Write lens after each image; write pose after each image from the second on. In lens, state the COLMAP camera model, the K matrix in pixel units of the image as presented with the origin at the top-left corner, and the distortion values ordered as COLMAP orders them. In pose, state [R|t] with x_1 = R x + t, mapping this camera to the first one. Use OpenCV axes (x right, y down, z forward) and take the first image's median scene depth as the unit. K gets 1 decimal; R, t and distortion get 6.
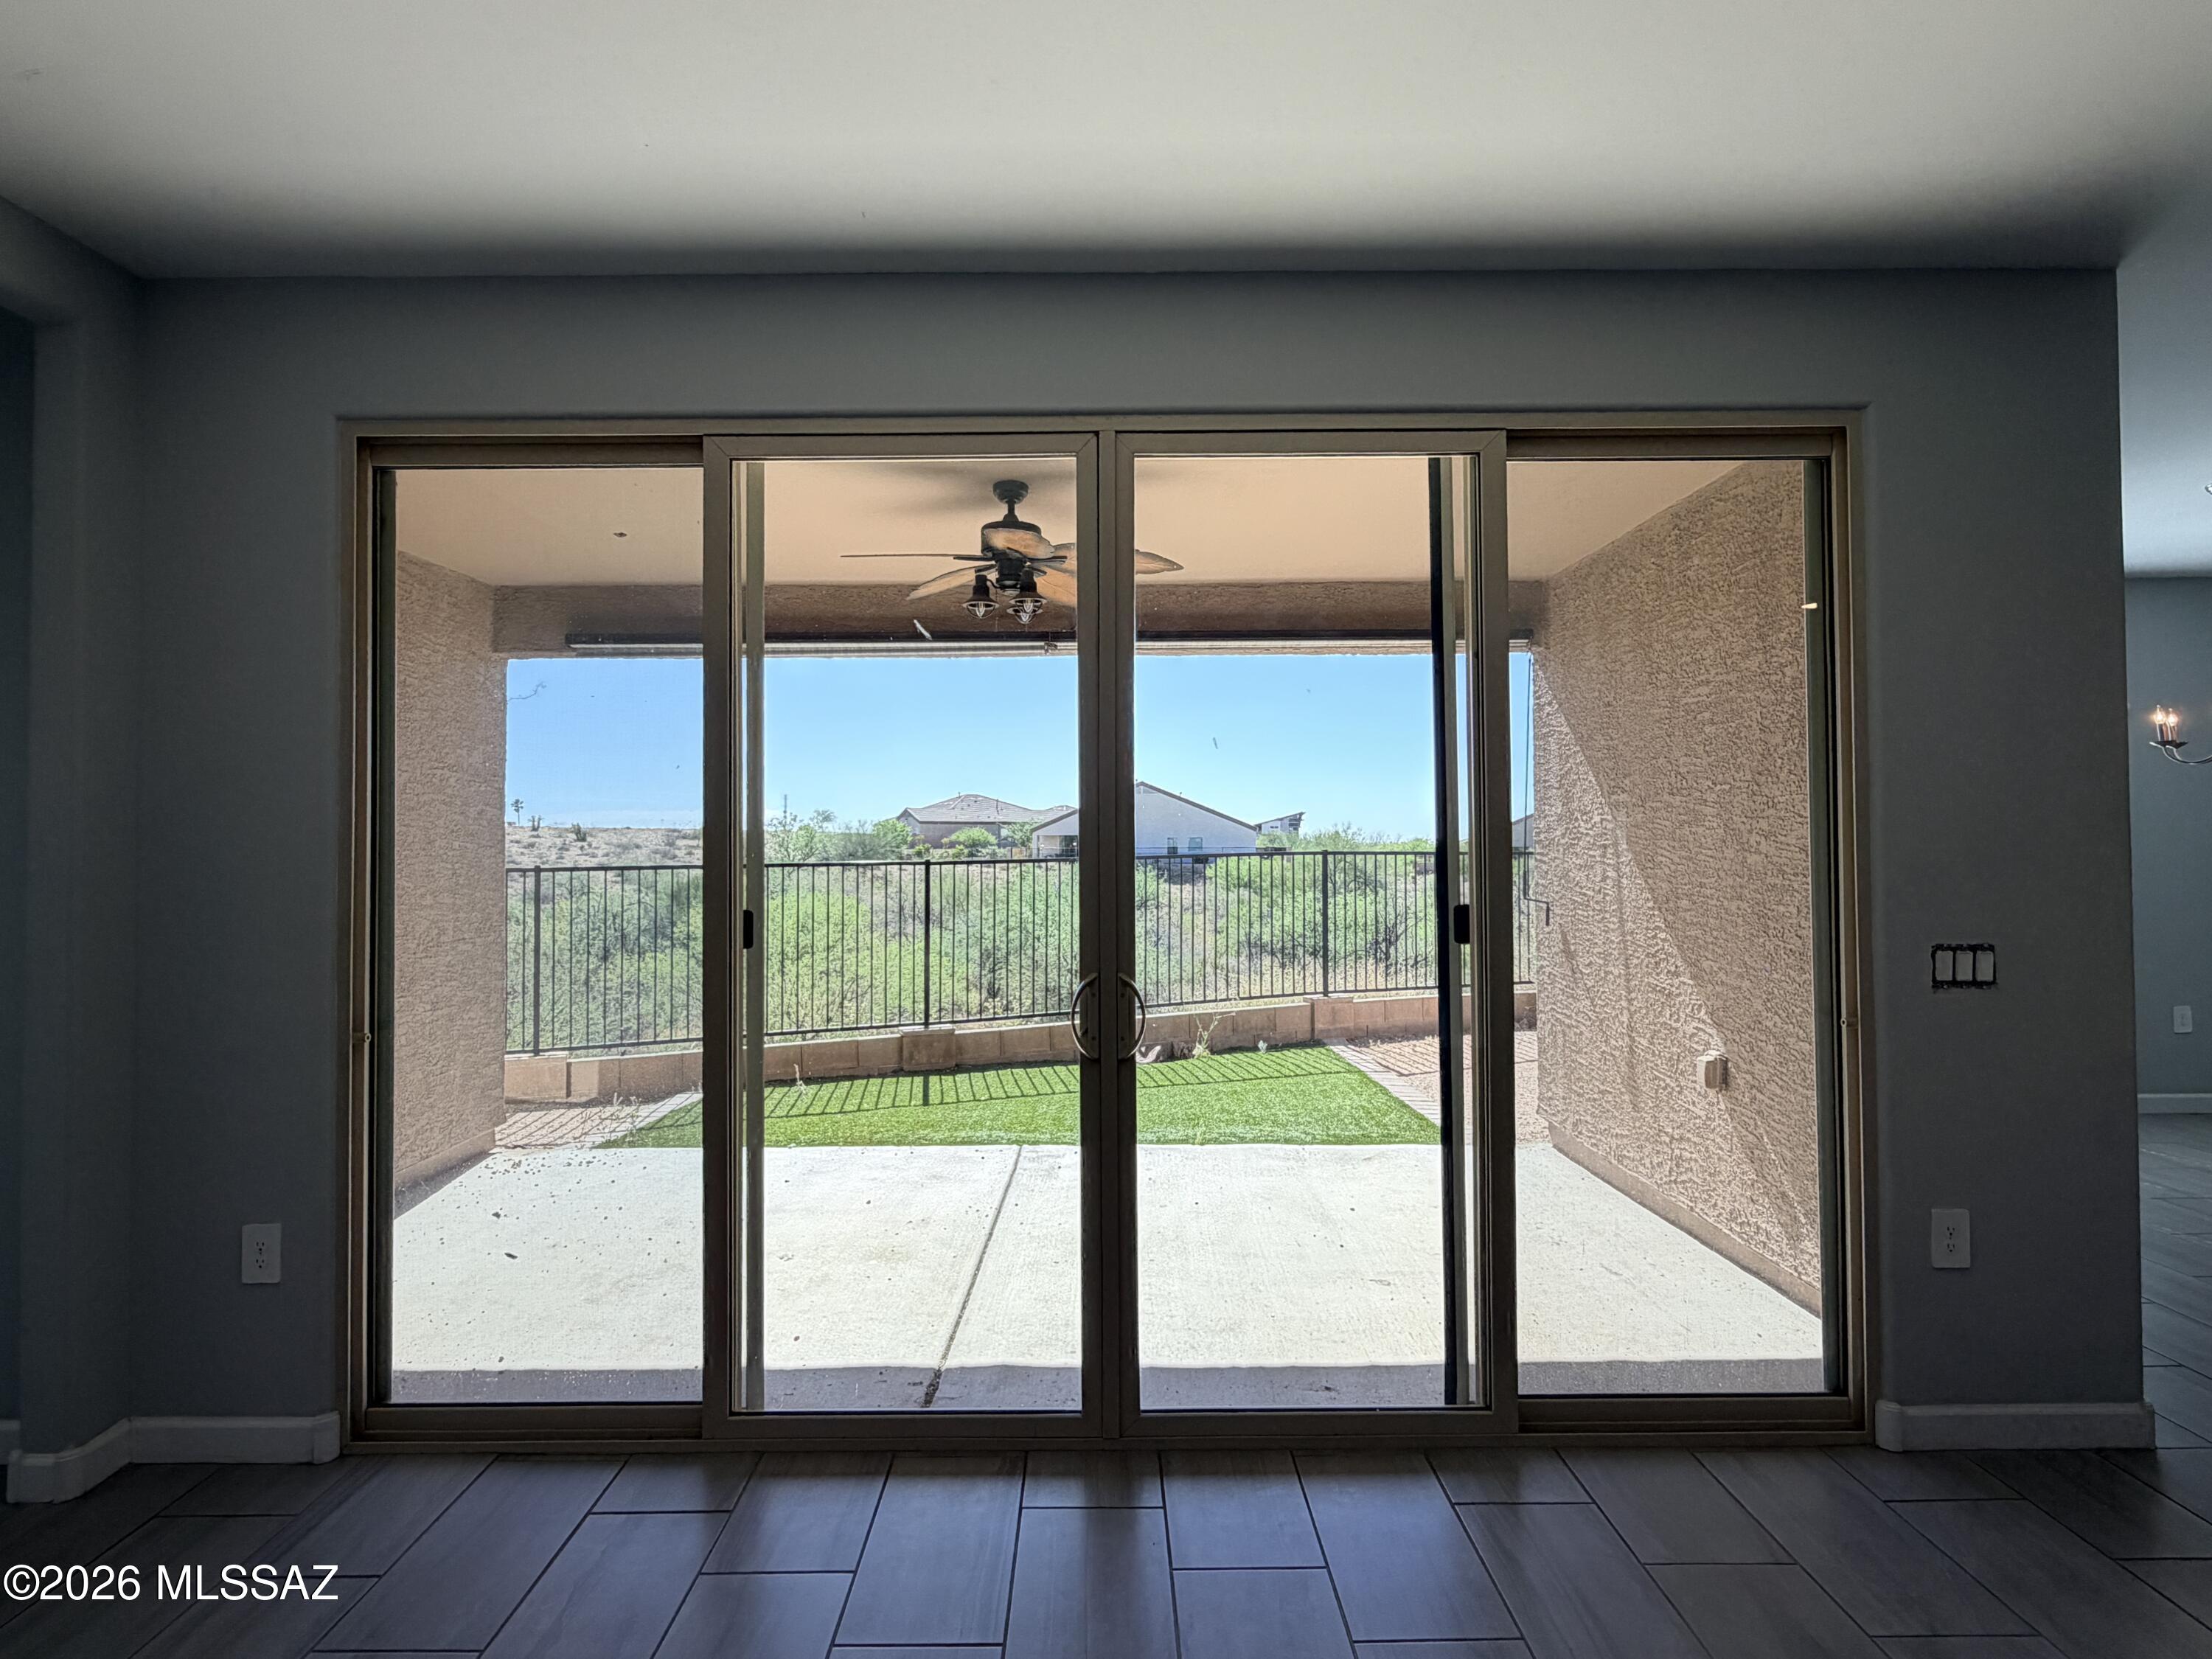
lens RADIAL K [[1142.7, 0, 1097.2], [0, 1142.7, 838.3], [0, 0, 1]] dist [-0.000958, 0.000400]
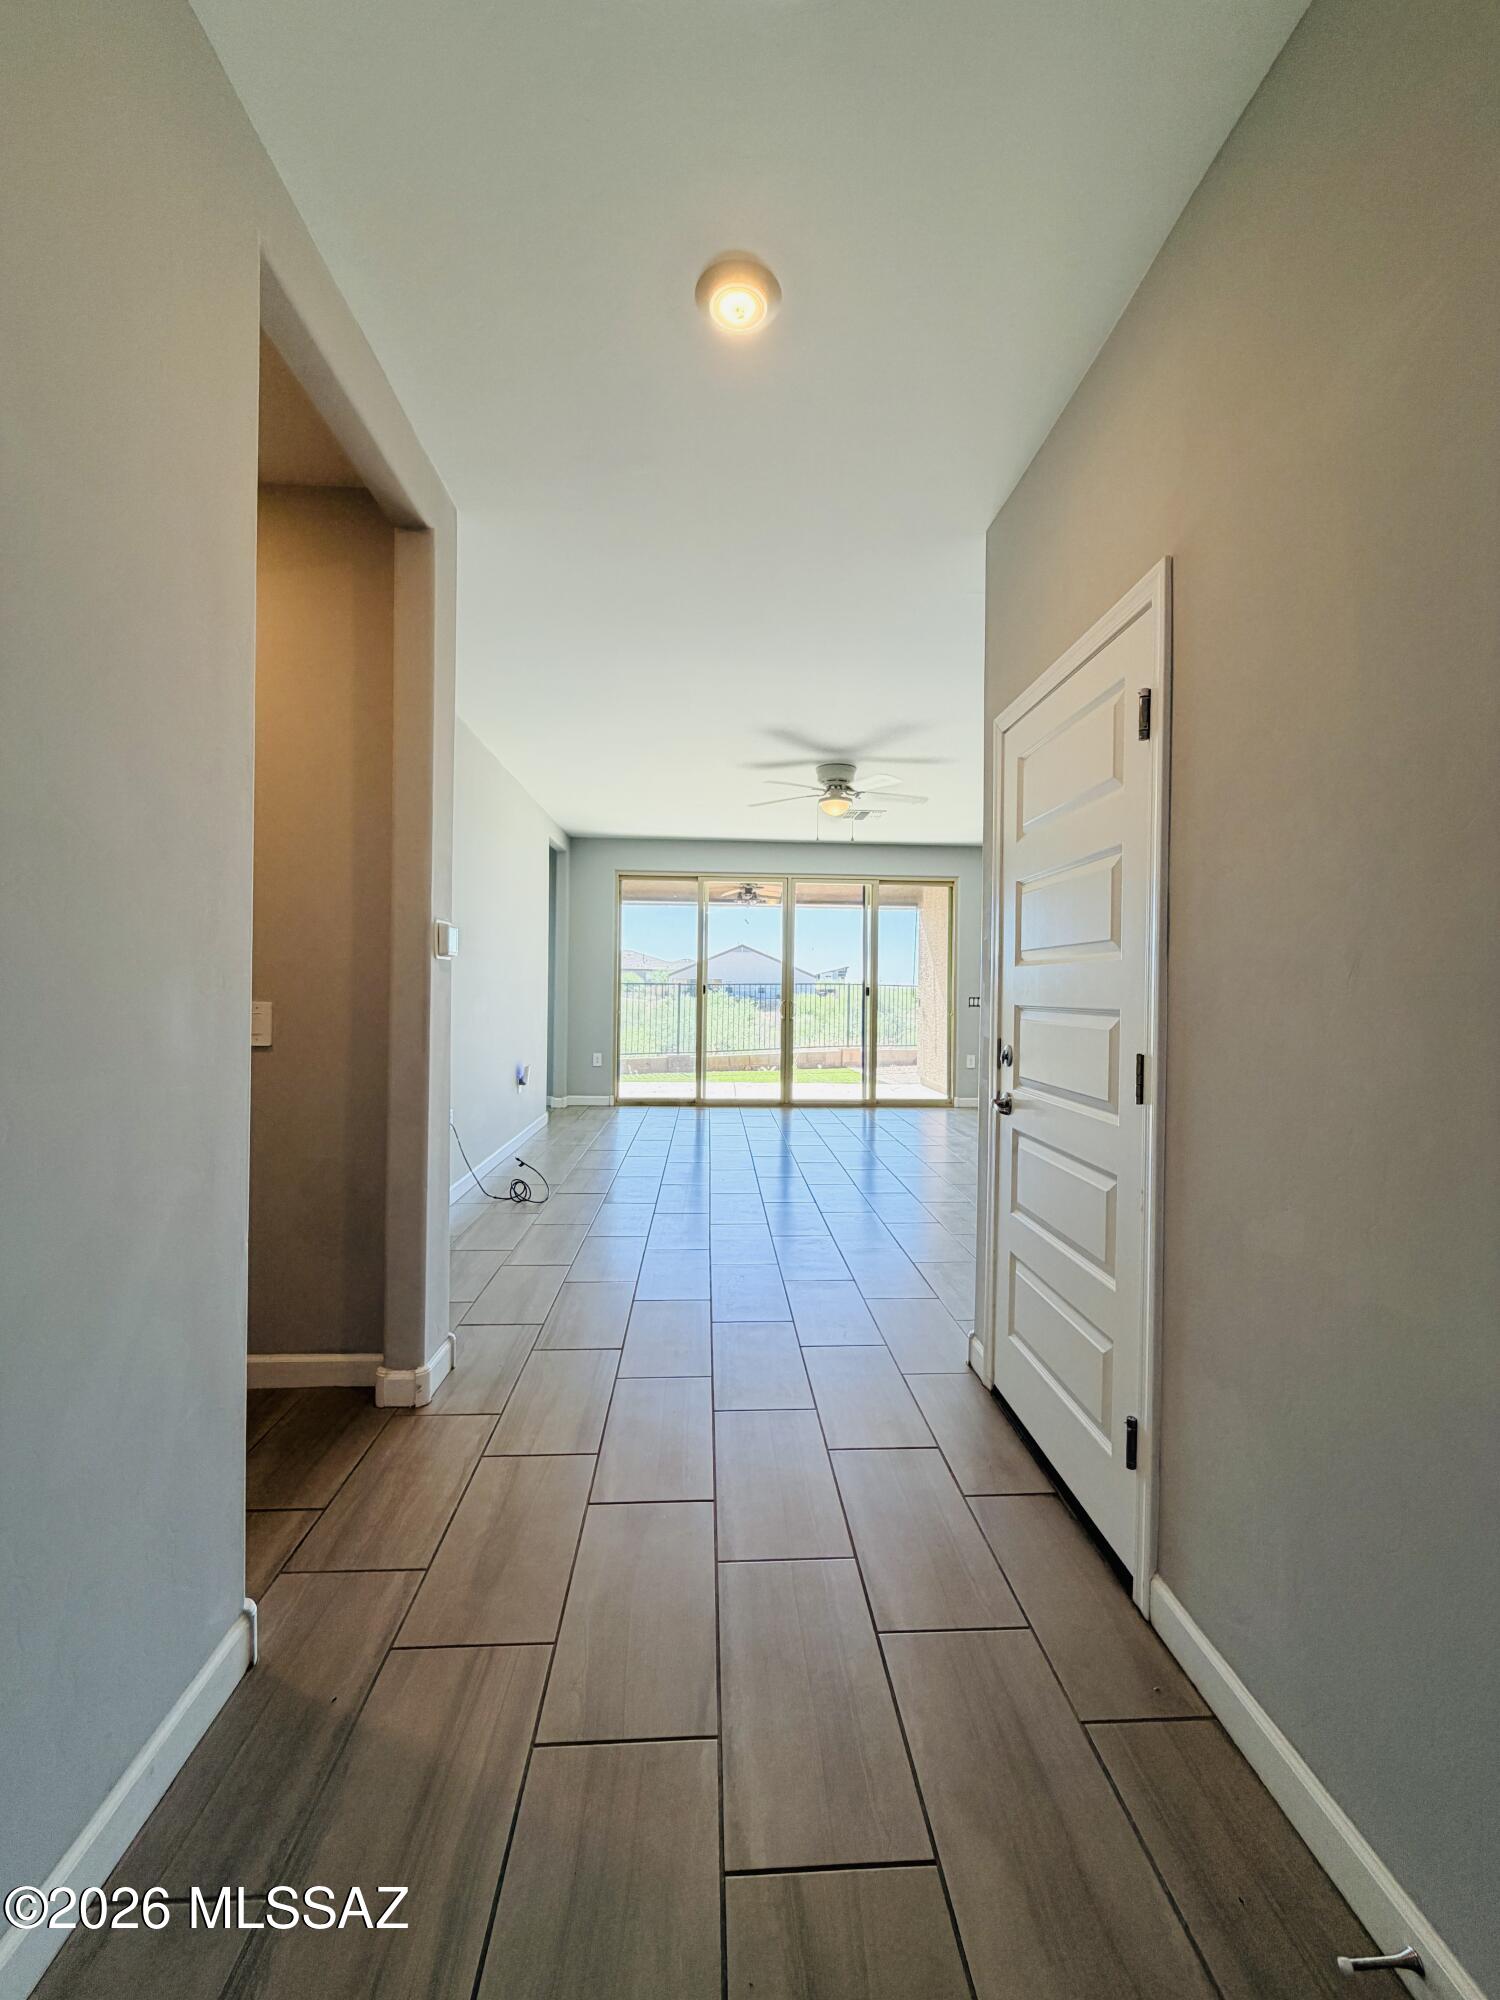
lens RADIAL K [[797.0, 0, 745.2], [0, 797.0, 987.7], [0, 0, 1]] dist [-0.000276, 0.000071]
pose [[0.998566, 0.019219, 0.049962, -0.302767], [-0.019559, 0.999789, 0.006337, 0.051085], [-0.049830, -0.007305, 0.998731, -2.036645]]
